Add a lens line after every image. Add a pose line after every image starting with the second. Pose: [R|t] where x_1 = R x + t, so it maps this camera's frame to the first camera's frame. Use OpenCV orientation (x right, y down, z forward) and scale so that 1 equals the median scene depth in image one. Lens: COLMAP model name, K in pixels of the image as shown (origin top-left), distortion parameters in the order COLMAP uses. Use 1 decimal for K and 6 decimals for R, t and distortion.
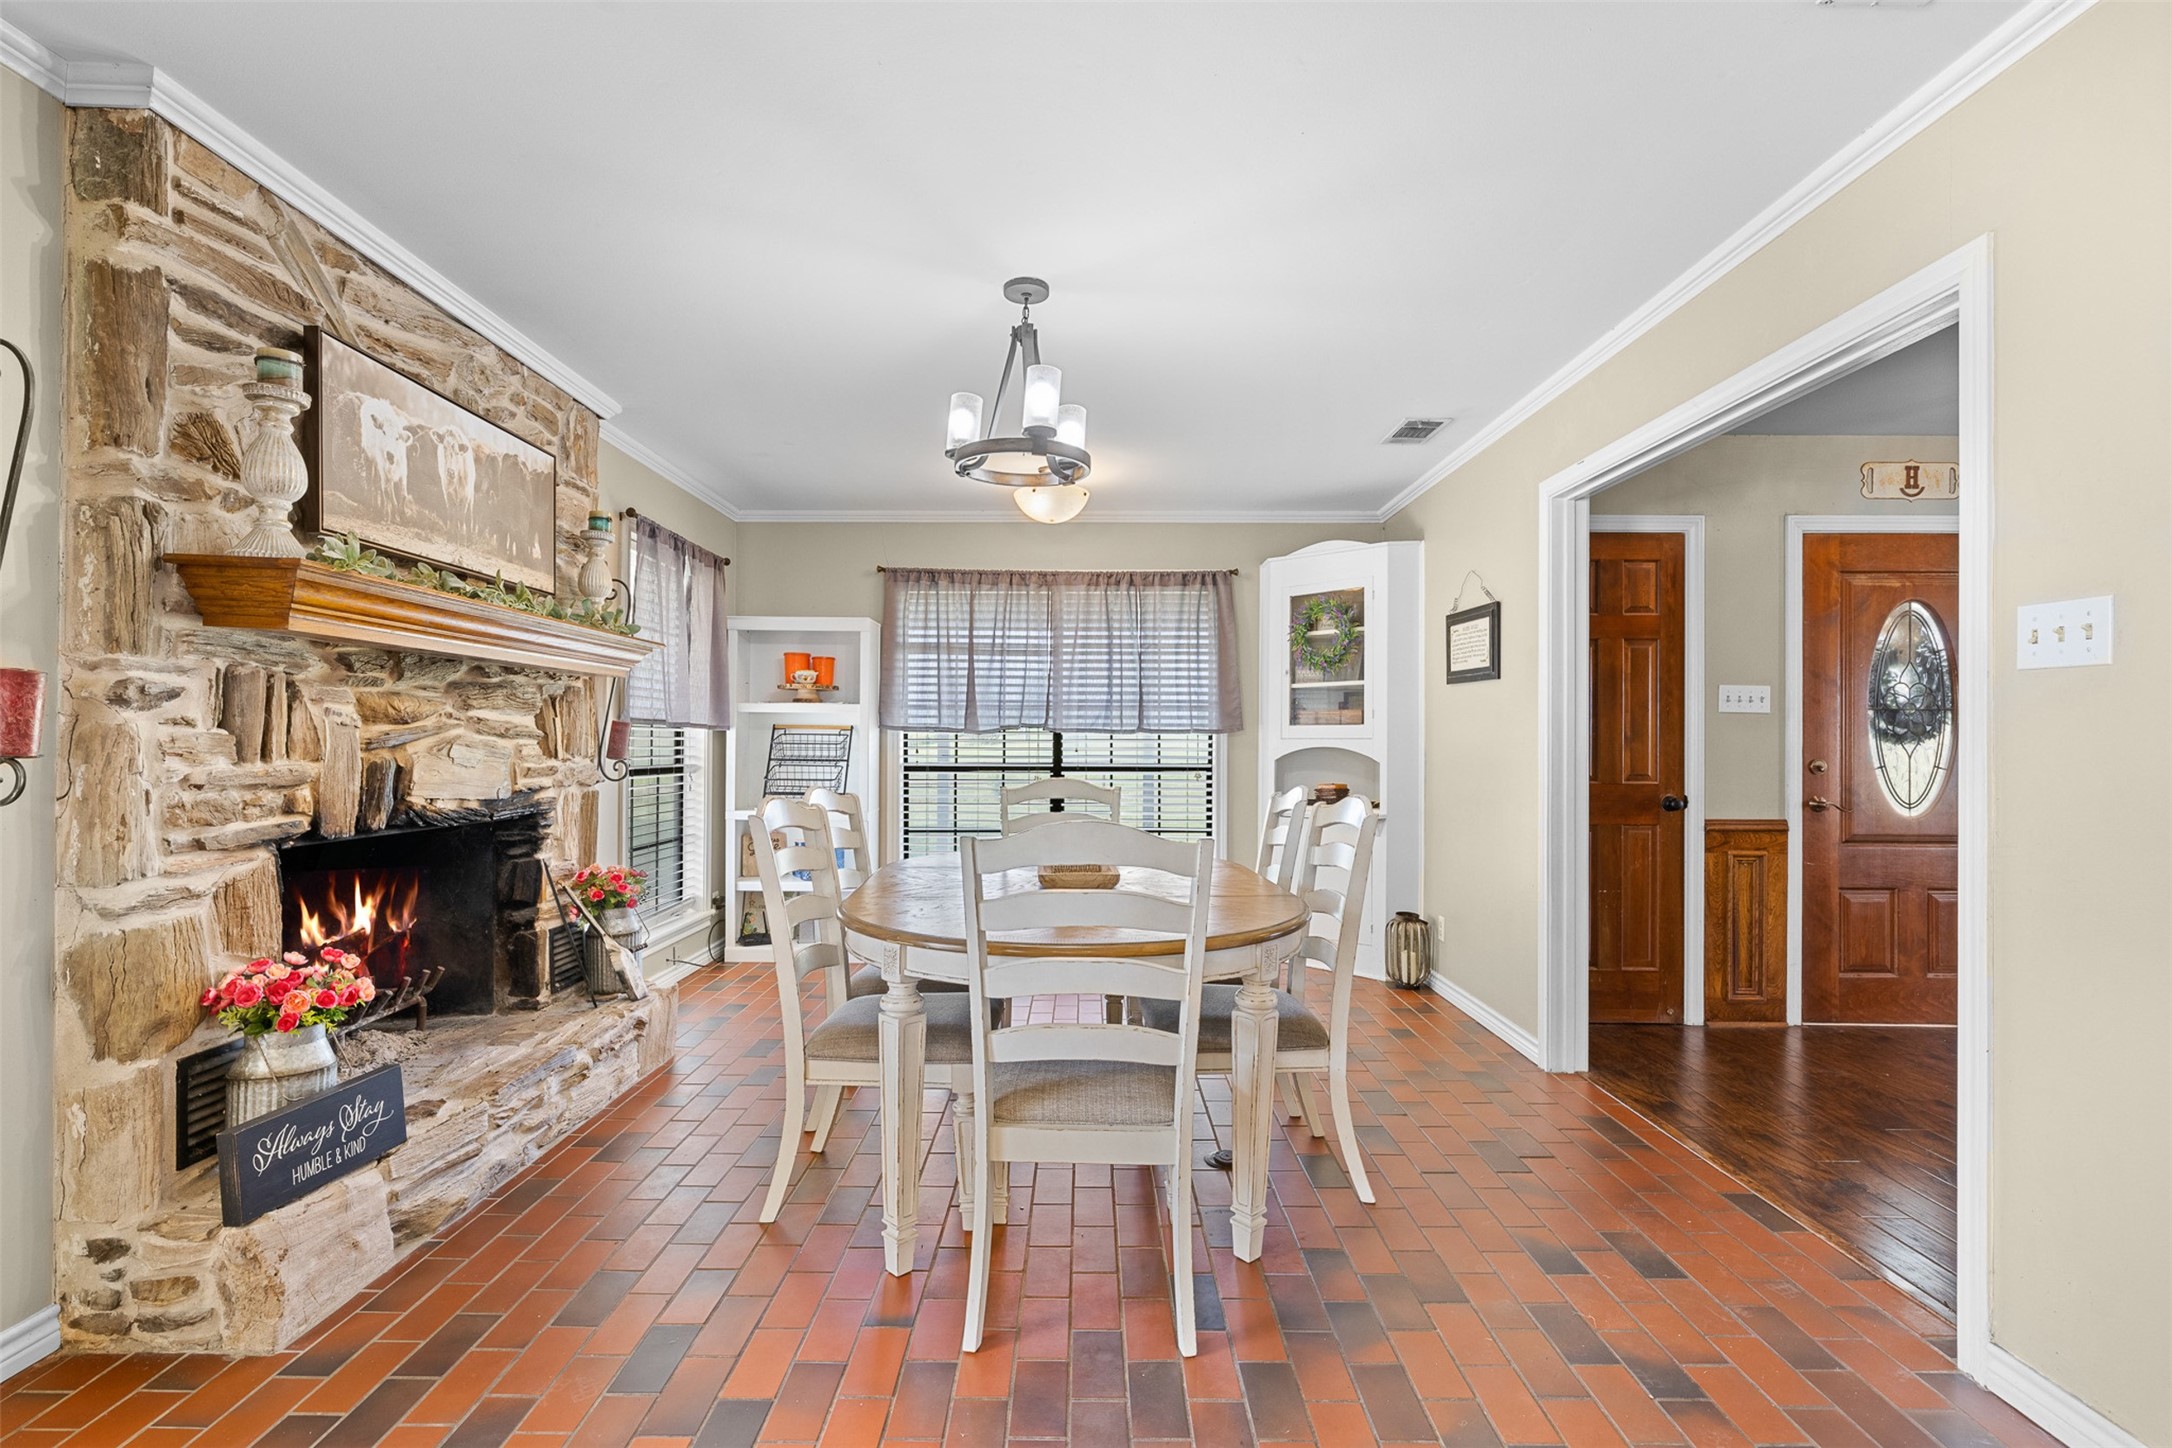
lens RADIAL K [[1011.4, 0, 1083.3], [0, 1011.4, 729.0], [0, 0, 1]] dist [0.004512, 0.000375]
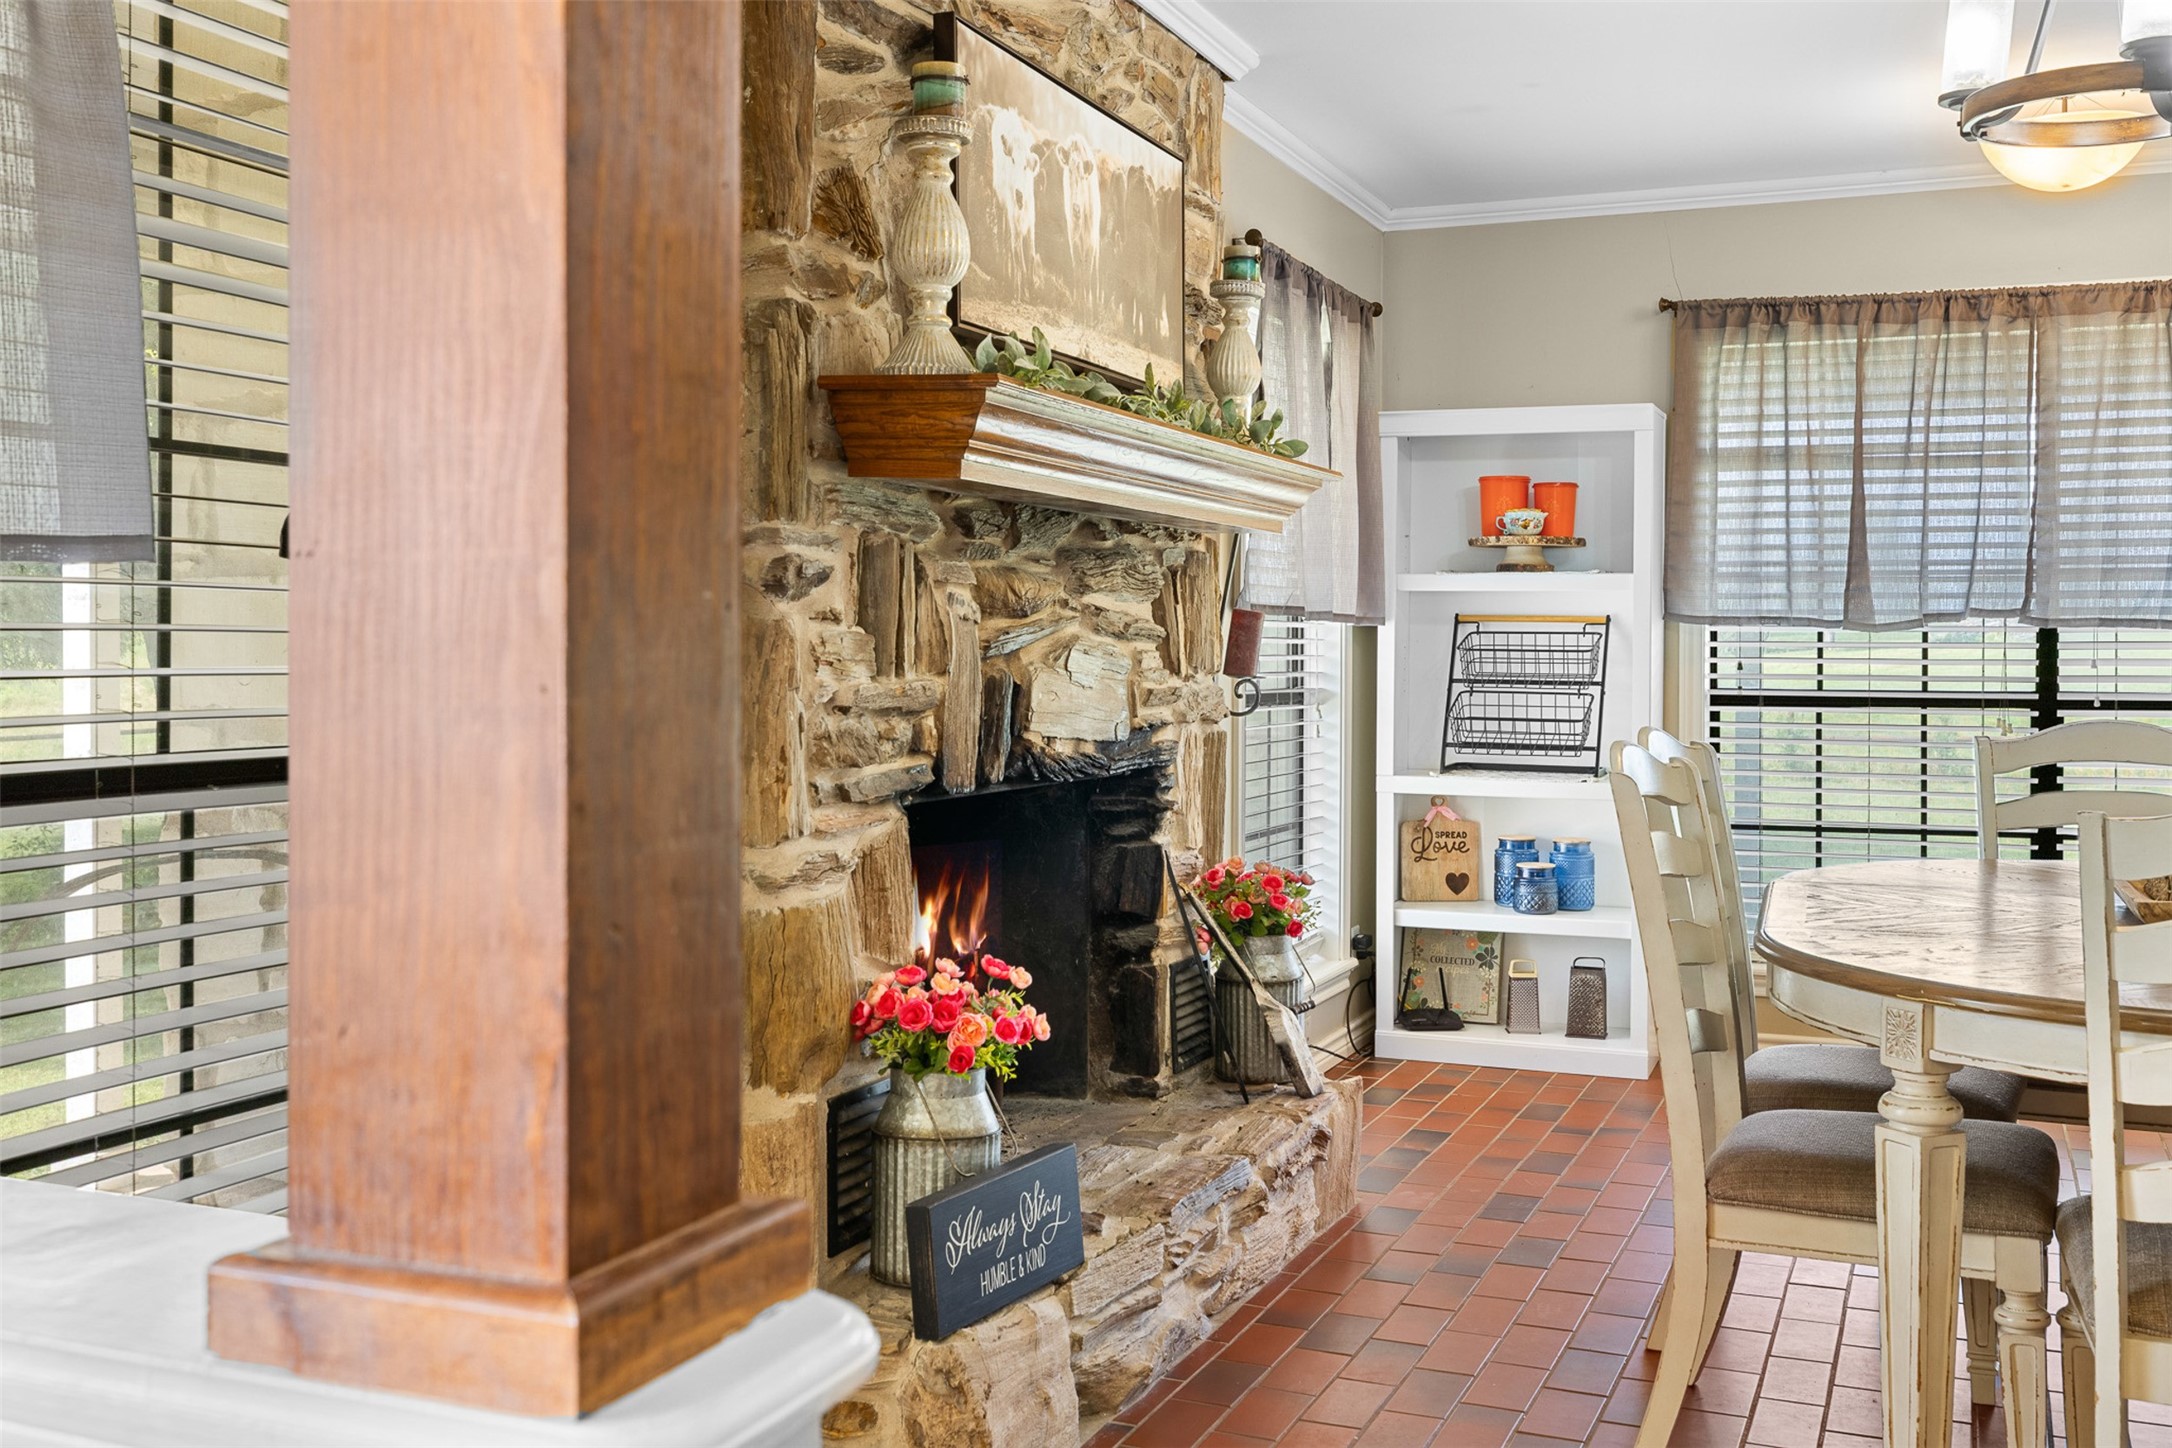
lens RADIAL K [[2155.4, 0, 1066.4], [0, 2155.4, 655.3], [0, 0, 1]] dist [0.003246, 0.000000]
pose [[0.922562, 0.000973, -0.385847, -0.104117], [0.005010, 0.999882, 0.014502, -0.000535], [0.385816, -0.015312, 0.922449, -0.186428]]
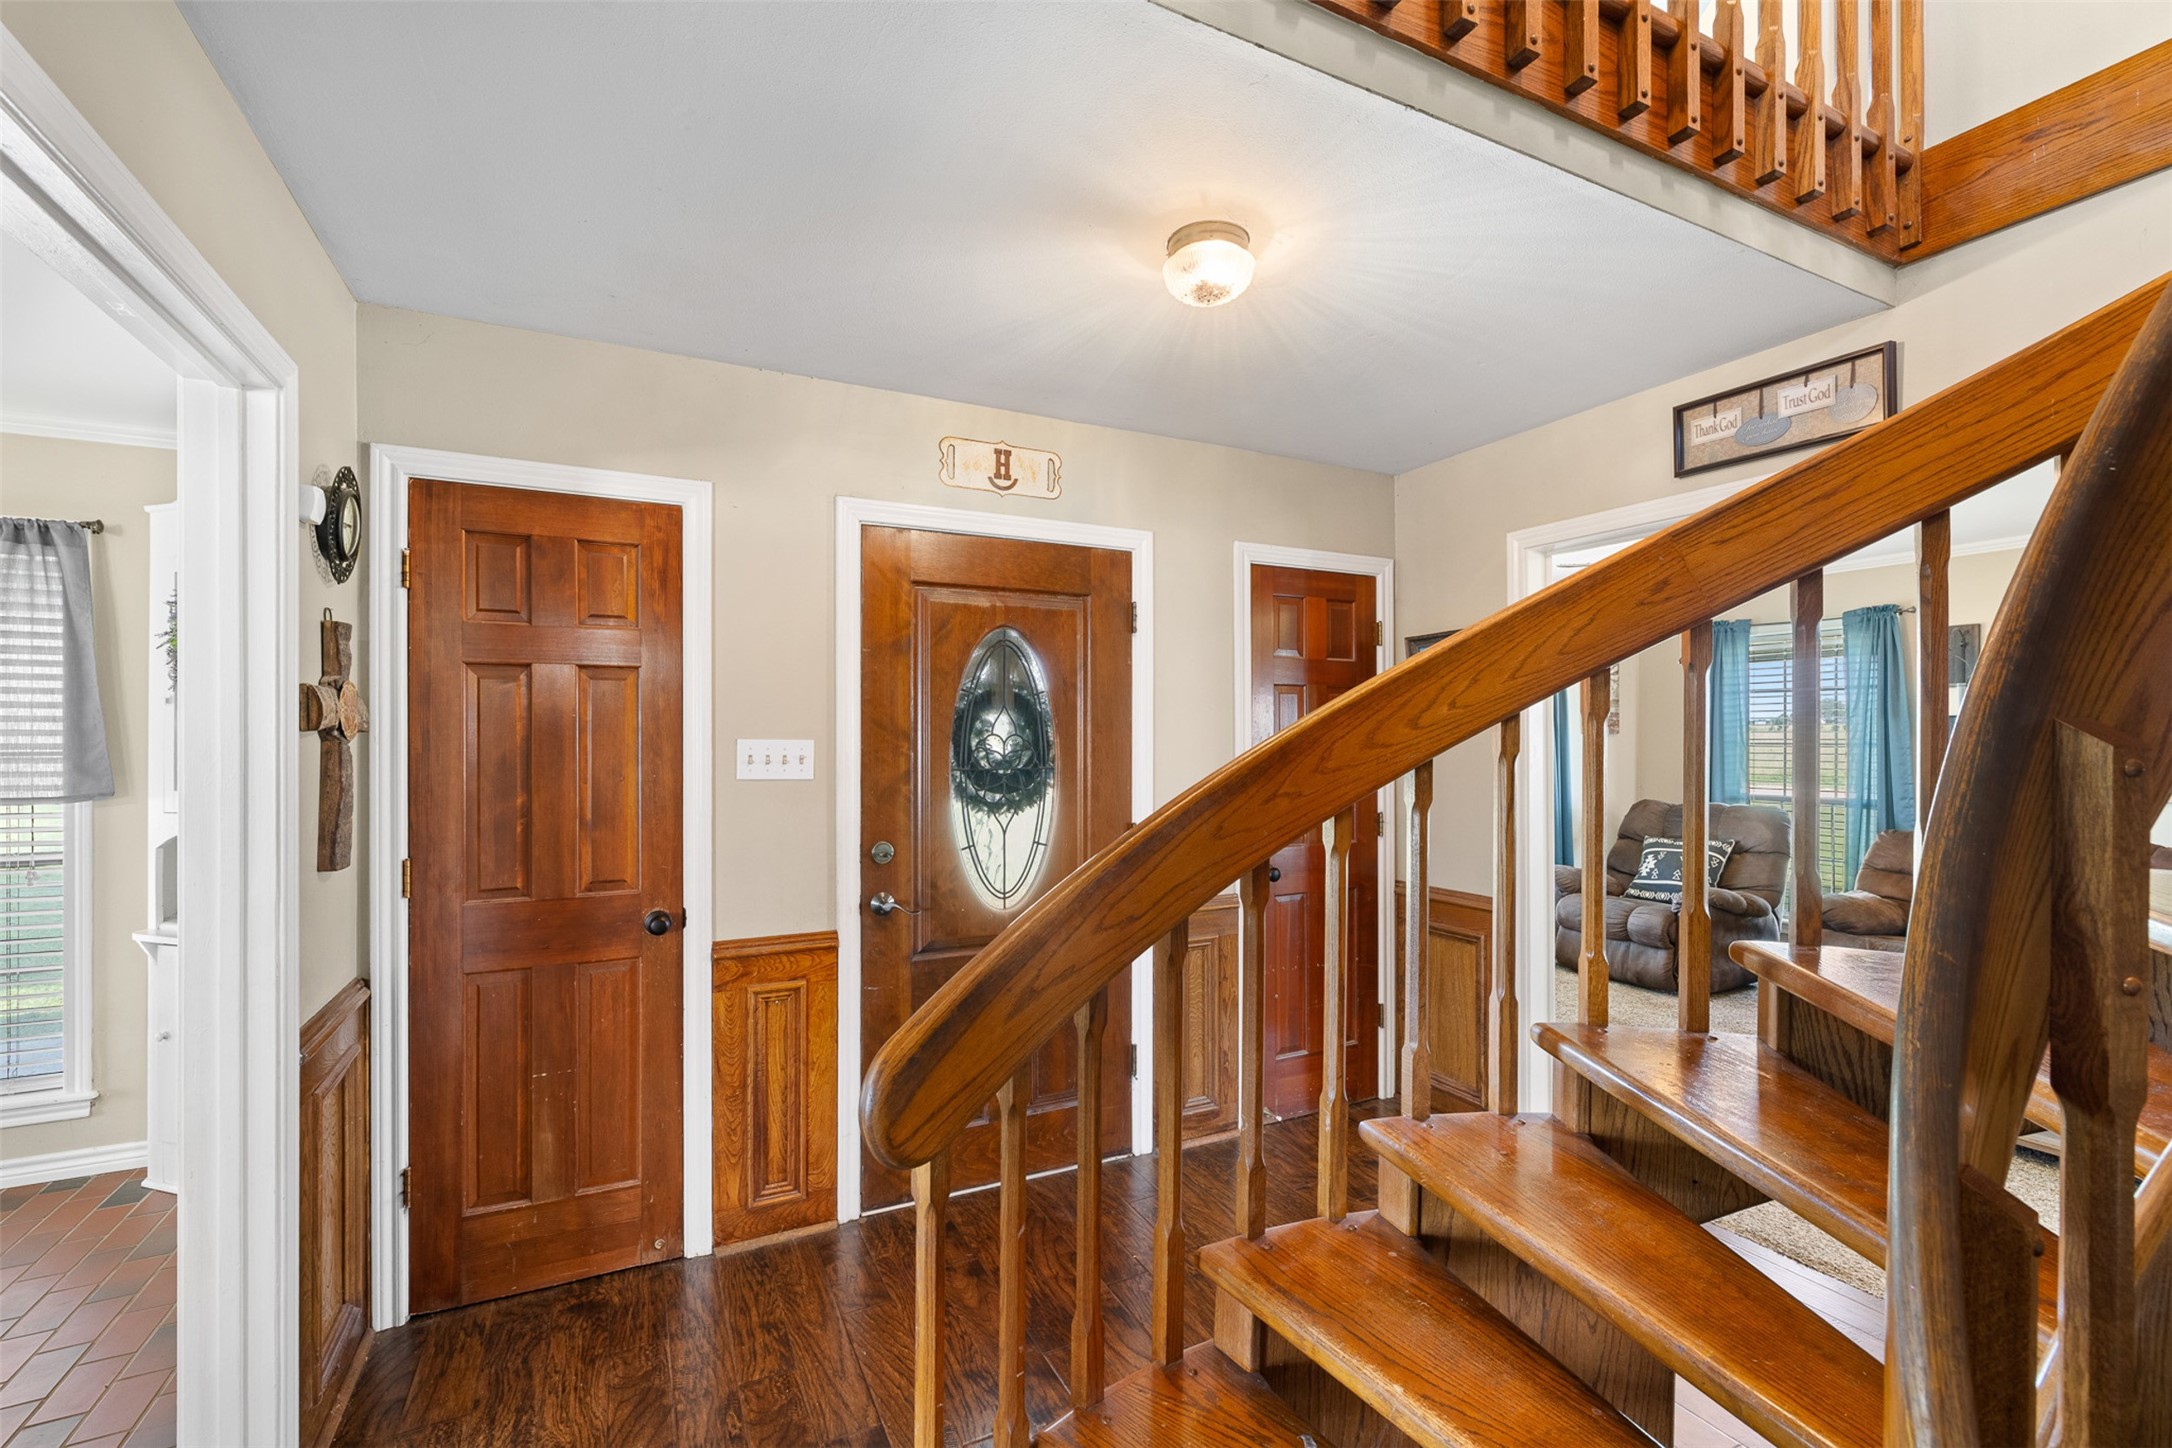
lens RADIAL K [[922.5, 0, 1077.5], [0, 922.5, 734.7], [0, 0, 1]] dist [0.001047, 0.000307]
pose [[0.894569, -0.004025, 0.446912, 0.557833], [0.001547, 0.999981, 0.005910, -0.049575], [-0.446928, -0.004596, 0.894558, 0.356082]]
